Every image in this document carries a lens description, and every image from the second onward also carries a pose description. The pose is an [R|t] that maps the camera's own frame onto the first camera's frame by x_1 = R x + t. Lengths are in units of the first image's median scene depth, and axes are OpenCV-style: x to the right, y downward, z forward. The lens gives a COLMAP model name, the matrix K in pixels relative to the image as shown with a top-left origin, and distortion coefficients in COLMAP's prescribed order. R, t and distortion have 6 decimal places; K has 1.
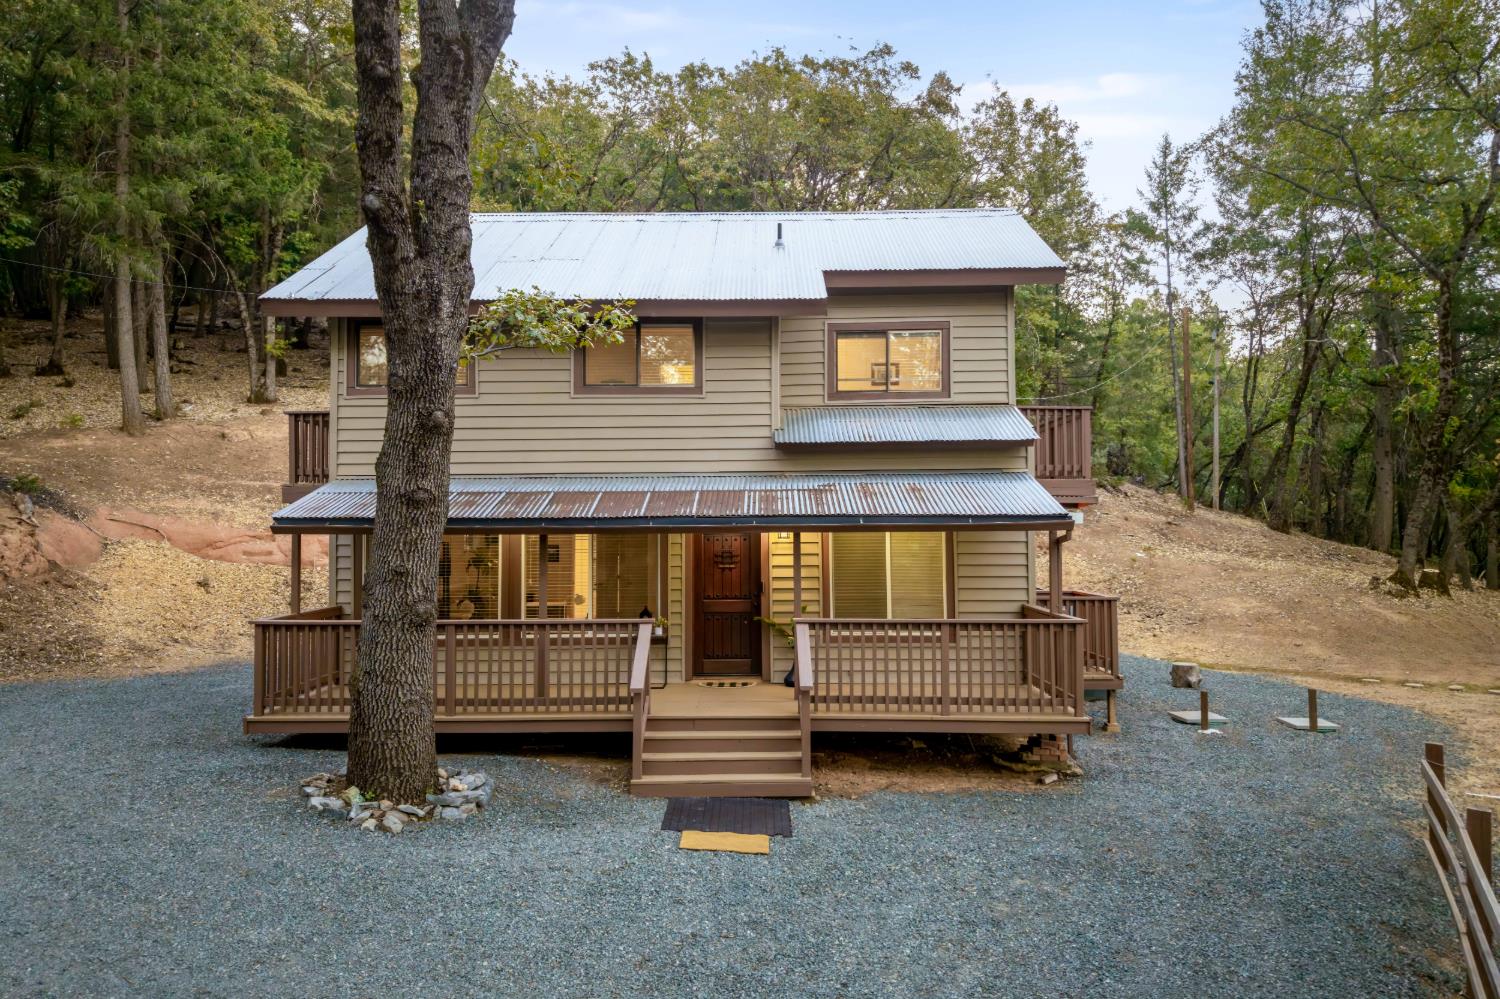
lens RADIAL K [[933.9, 0, 764.0], [0, 933.9, 508.7], [0, 0, 1]] dist [0.037955, 0.002303]
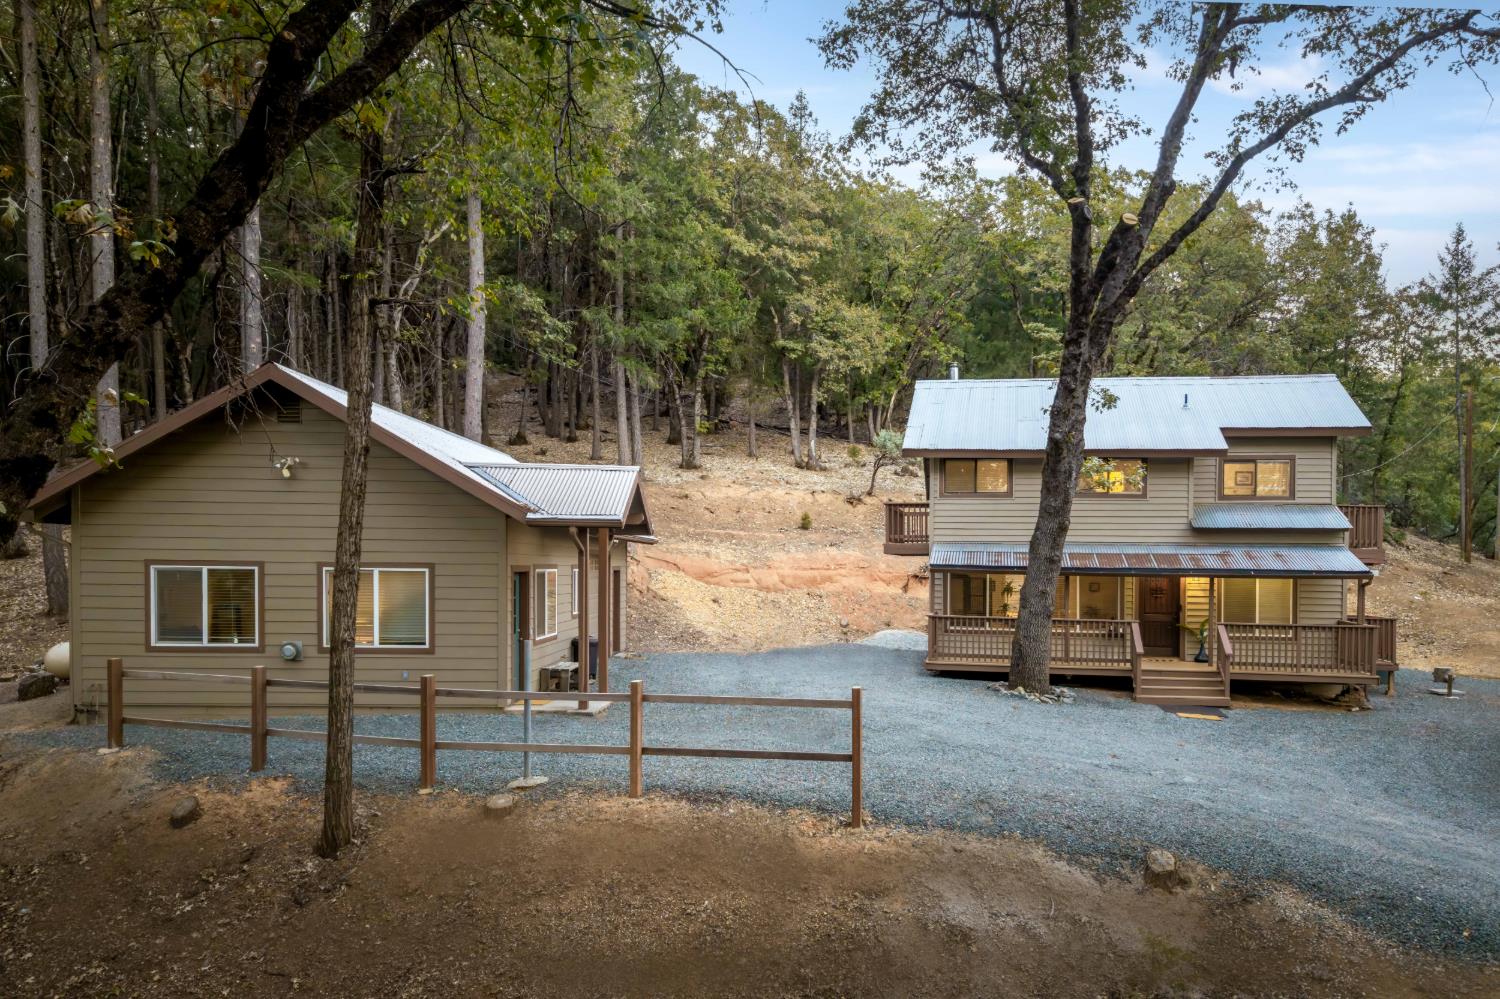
lens RADIAL K [[1074.0, 0, 733.7], [0, 1074.0, 585.3], [0, 0, 1]] dist [0.000153, 0.006884]
pose [[0.981071, 0.022141, -0.192378, -0.441850], [-0.013853, 0.998921, 0.044325, -0.037614], [0.193152, -0.040821, 0.980319, -1.171736]]
